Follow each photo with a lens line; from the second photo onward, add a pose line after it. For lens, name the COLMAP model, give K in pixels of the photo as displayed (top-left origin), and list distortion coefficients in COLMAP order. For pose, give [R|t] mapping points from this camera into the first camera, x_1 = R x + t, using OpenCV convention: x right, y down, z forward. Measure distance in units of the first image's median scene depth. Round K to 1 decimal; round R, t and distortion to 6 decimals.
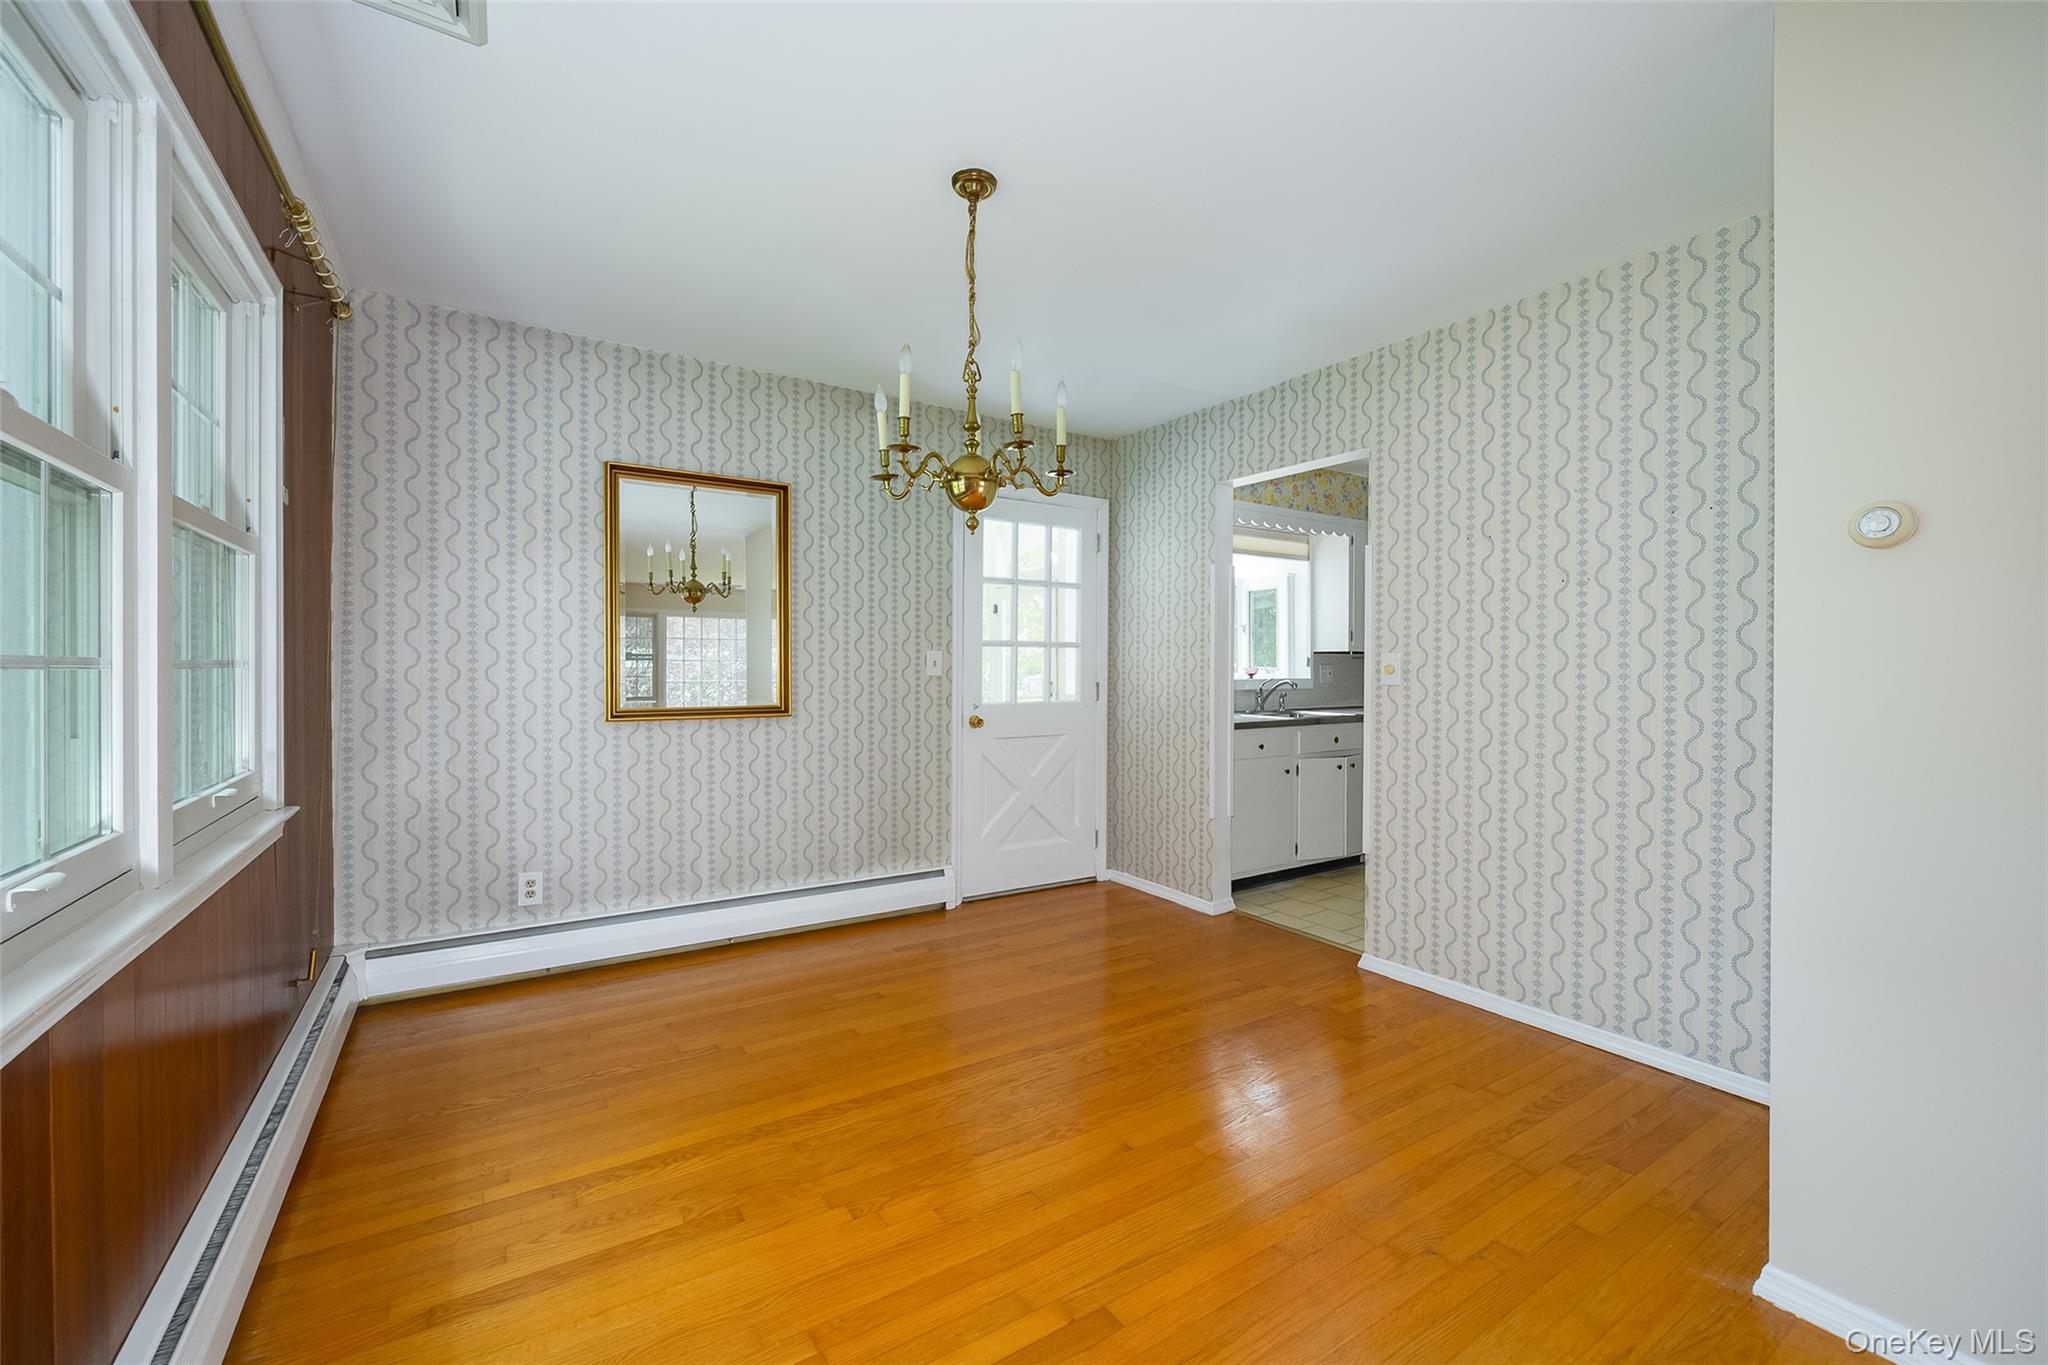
lens RADIAL K [[813.0, 0, 1024.0], [0, 813.0, 682.5], [0, 0, 1]] dist [-0.009578, 0.000143]
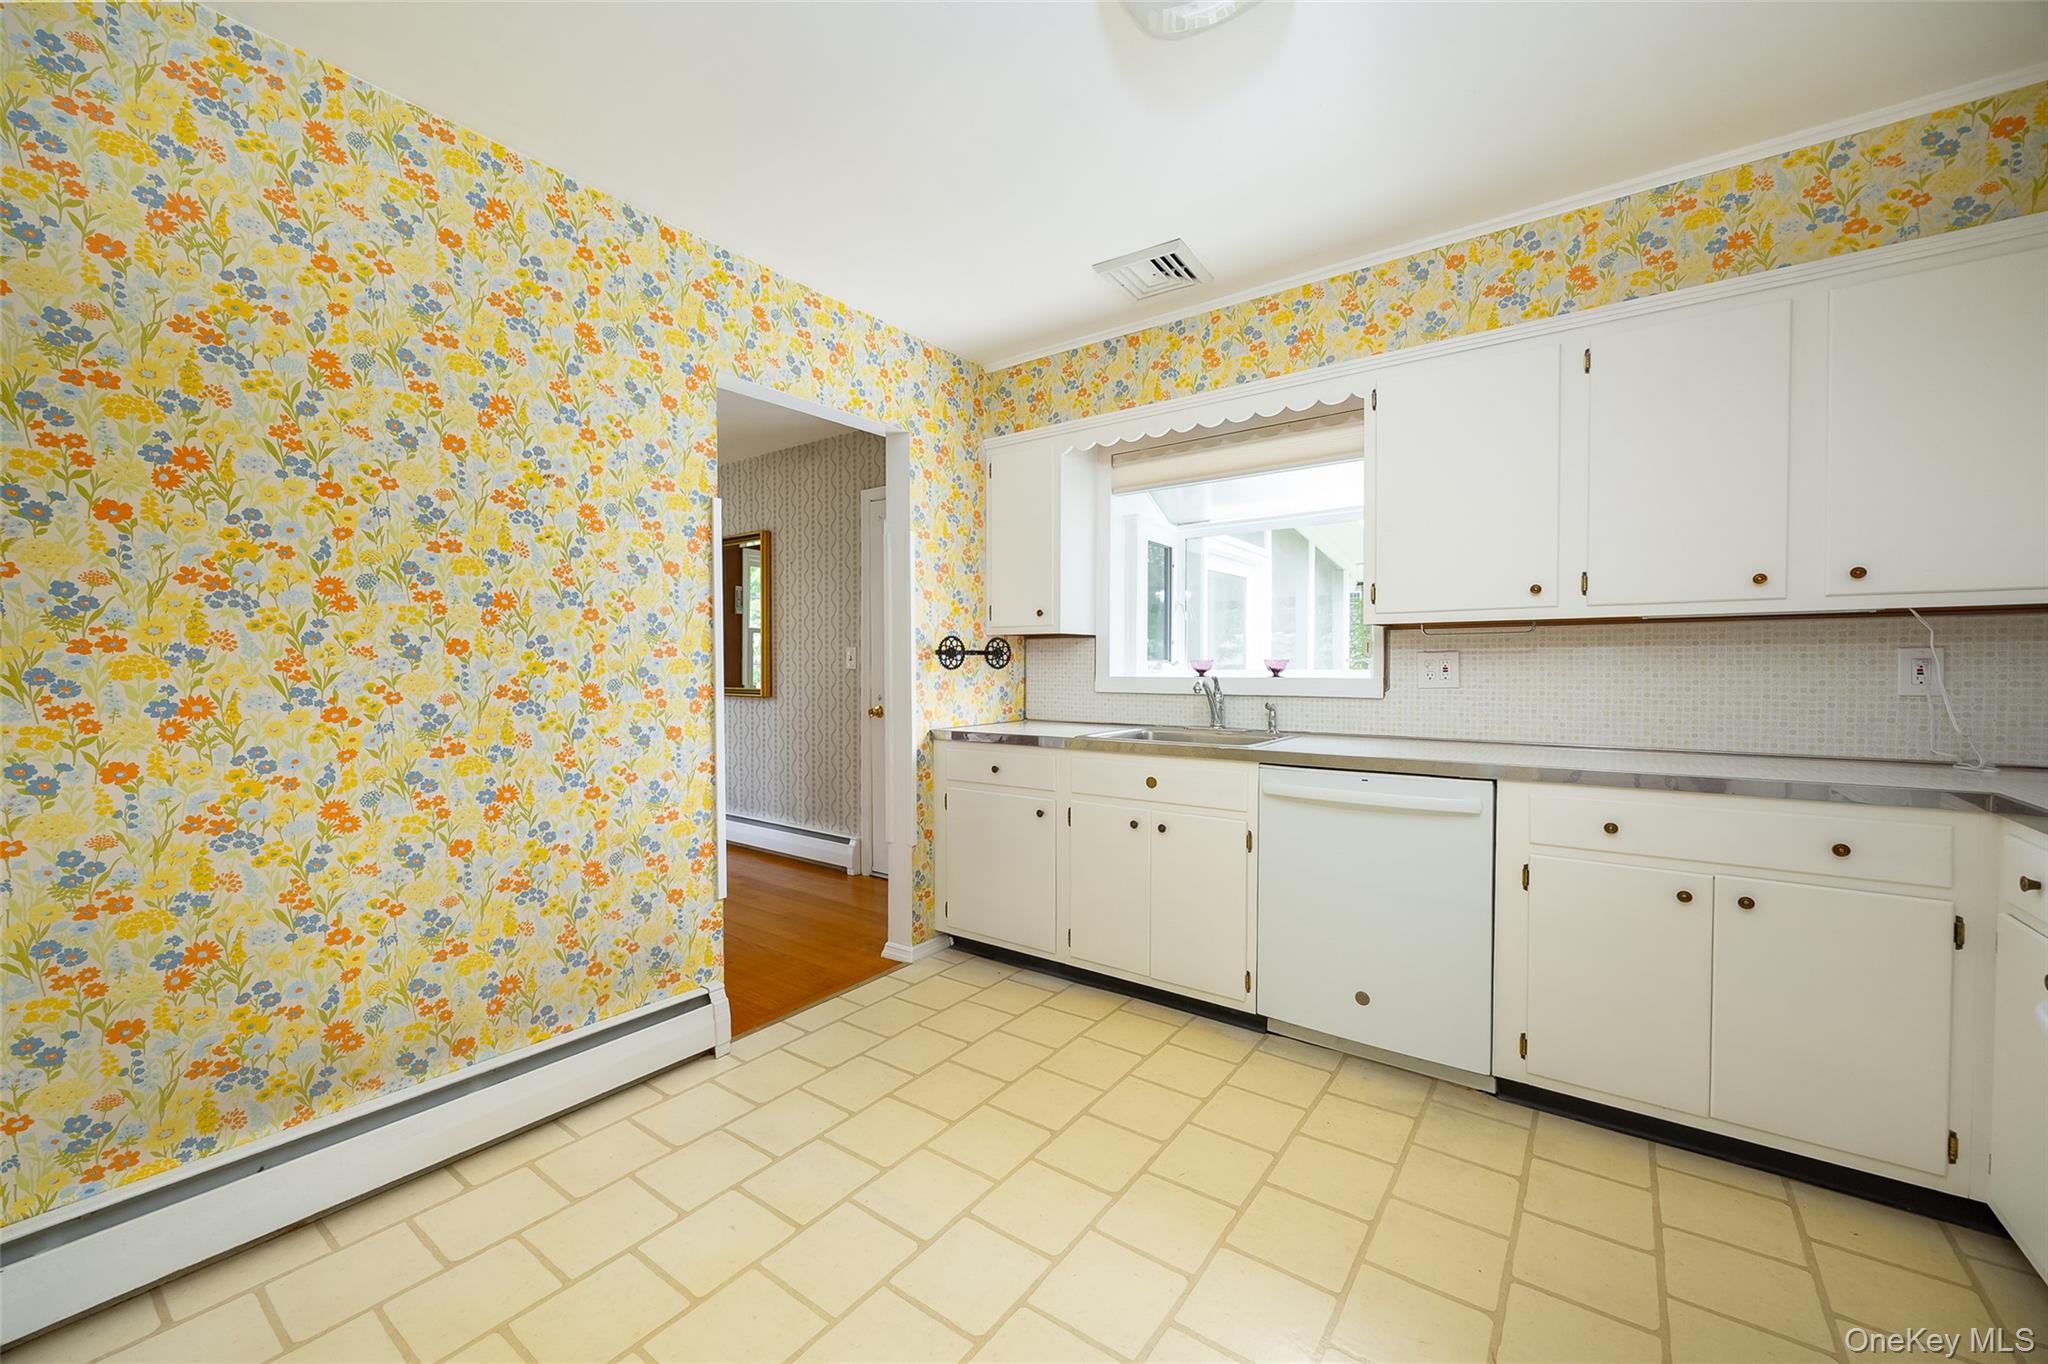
lens RADIAL K [[802.9, 0, 1018.1], [0, 802.9, 685.4], [0, 0, 1]] dist [-0.012822, -0.000017]
pose [[0.341715, 0.024164, -0.939493, 1.258922], [-0.006690, 0.999707, 0.023280, -0.016268], [0.939780, -0.001670, 0.341776, 1.020304]]
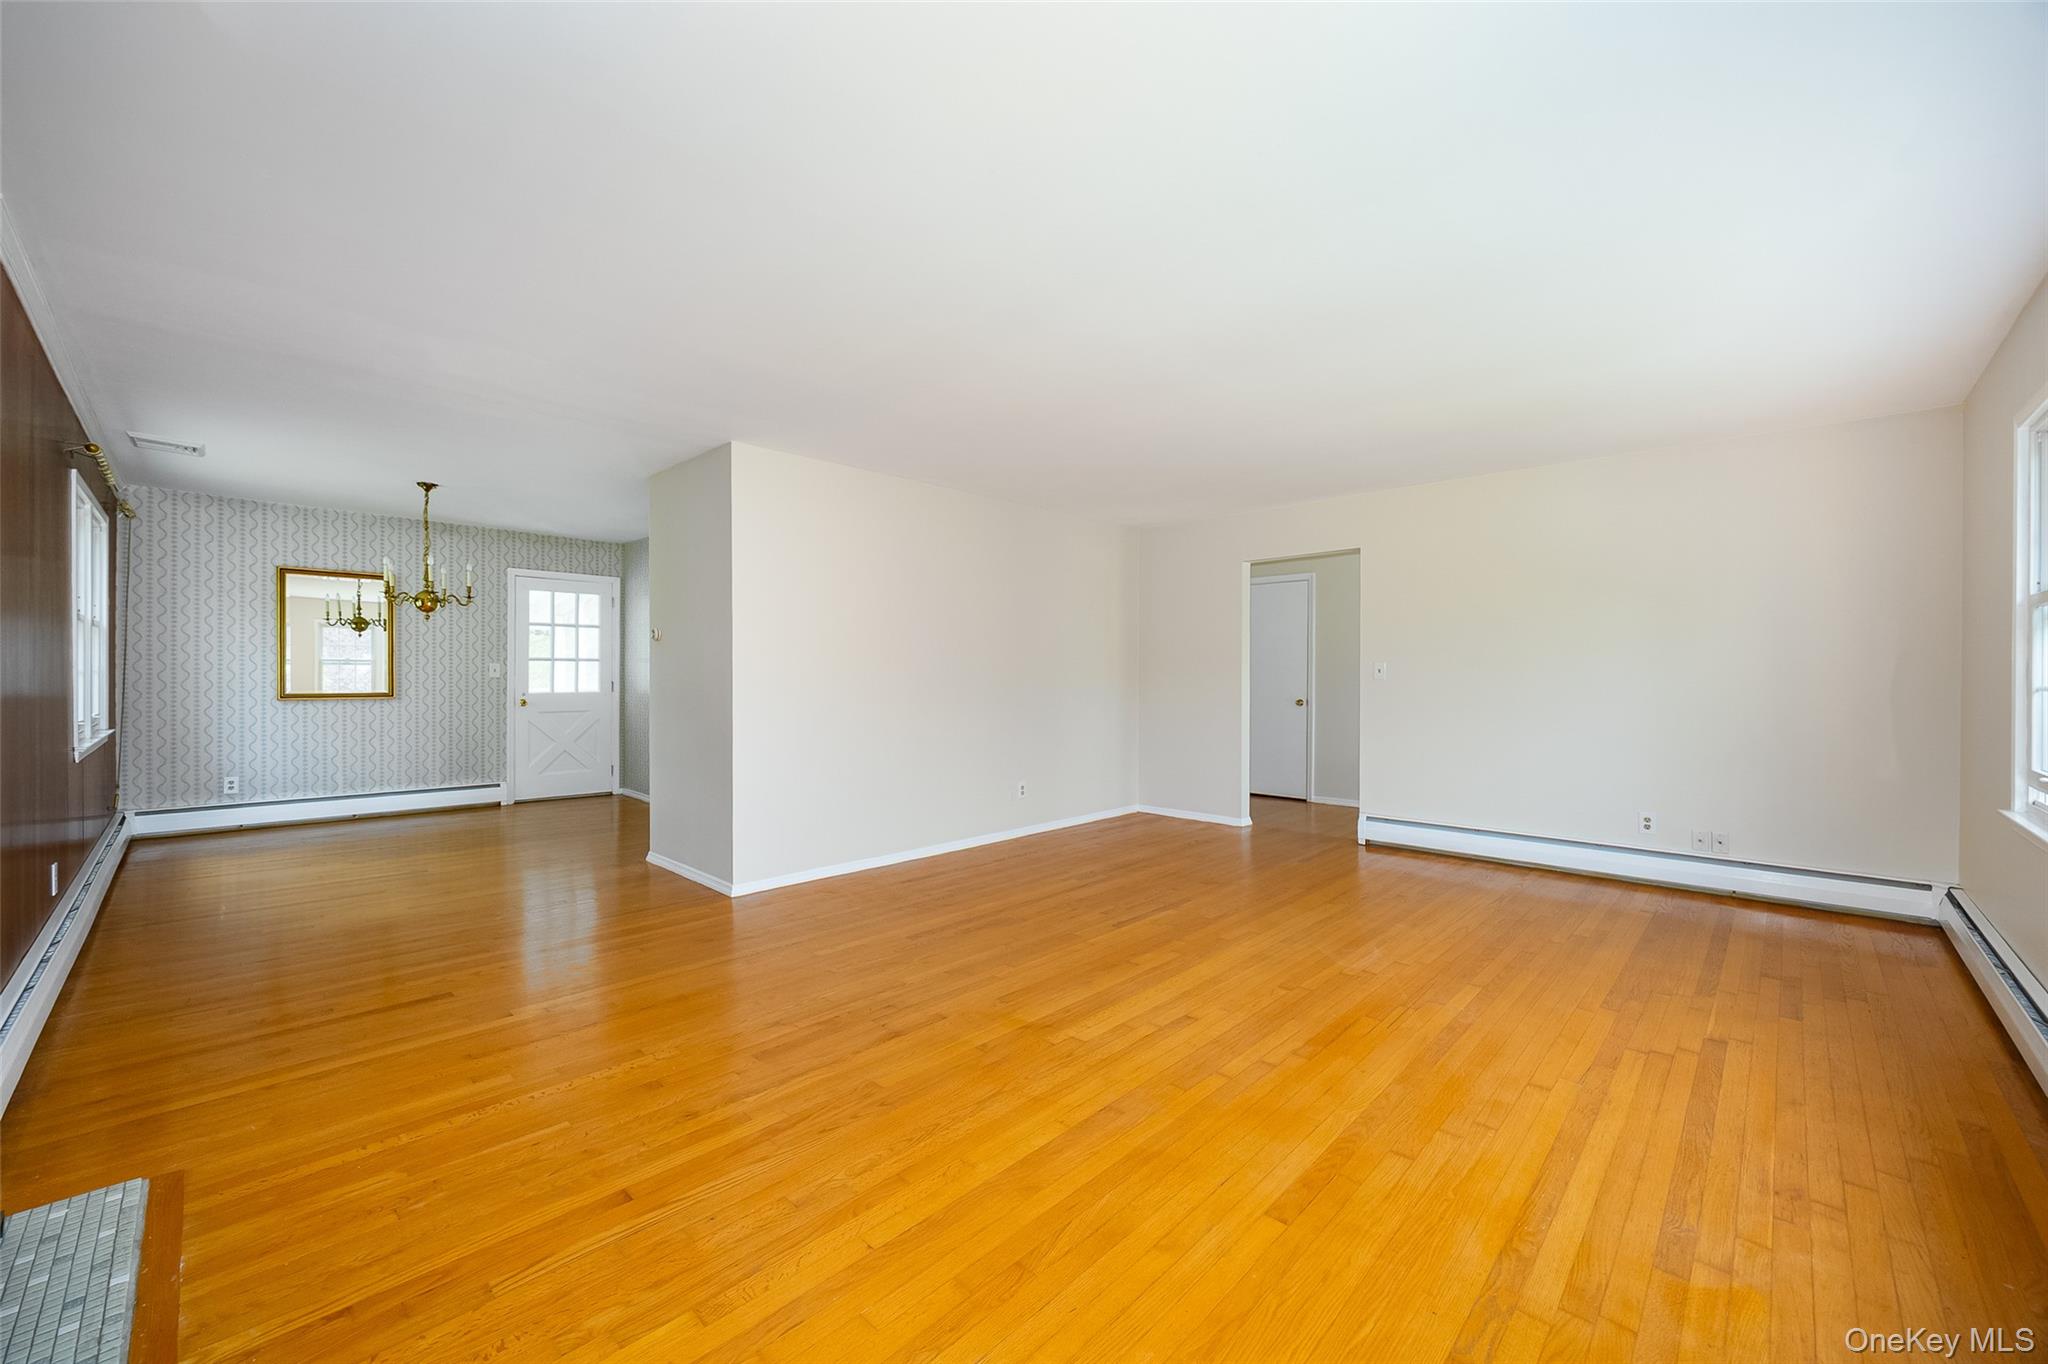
lens RADIAL K [[802.9, 0, 1018.1], [0, 802.9, 685.4], [0, 0, 1]] dist [-0.012822, -0.000017]
pose [[0.977285, 0.000556, 0.211930, 0.797761], [-0.000060, 0.999997, -0.002345, 0.016937], [-0.211931, 0.002279, 0.977282, -1.207500]]
